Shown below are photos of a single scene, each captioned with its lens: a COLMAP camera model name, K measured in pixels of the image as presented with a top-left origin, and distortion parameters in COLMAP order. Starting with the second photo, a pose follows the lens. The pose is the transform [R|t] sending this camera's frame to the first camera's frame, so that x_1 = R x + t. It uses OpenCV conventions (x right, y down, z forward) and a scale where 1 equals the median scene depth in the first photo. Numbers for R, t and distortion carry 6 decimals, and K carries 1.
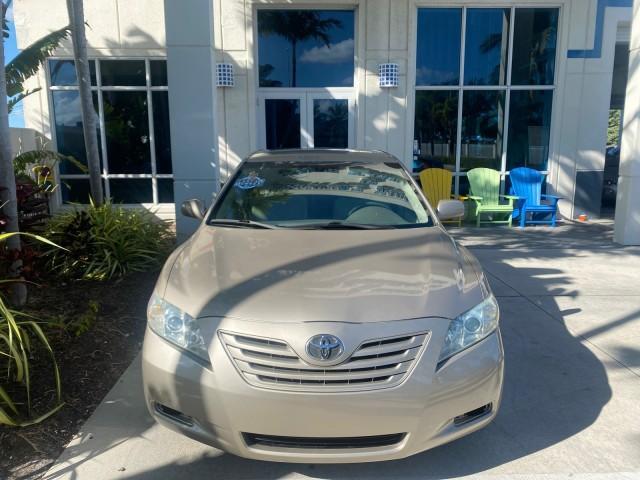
lens RADIAL K [[499.1, 0, 318.2], [0, 499.1, 236.9], [0, 0, 1]] dist [0.011857, -0.008713]
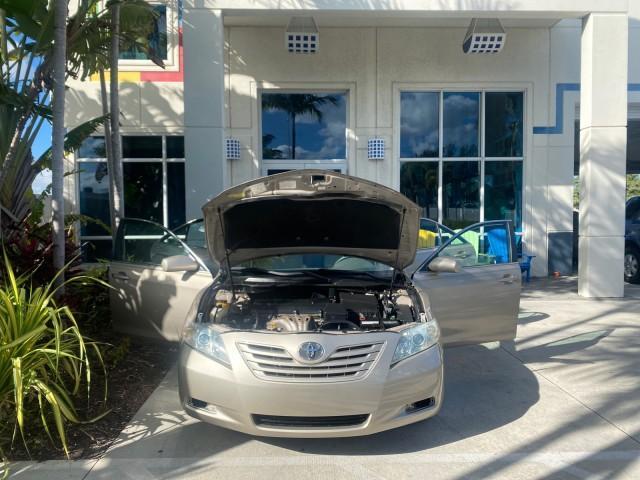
lens RADIAL K [[499.1, 0, 318.2], [0, 499.1, 236.9], [0, 0, 1]] dist [0.011857, -0.008713]
pose [[0.999999, -0.001224, 0.001025, 0.007799], [0.001341, 0.992278, -0.124028, 0.017614], [-0.000866, 0.124030, 0.992278, -0.110907]]
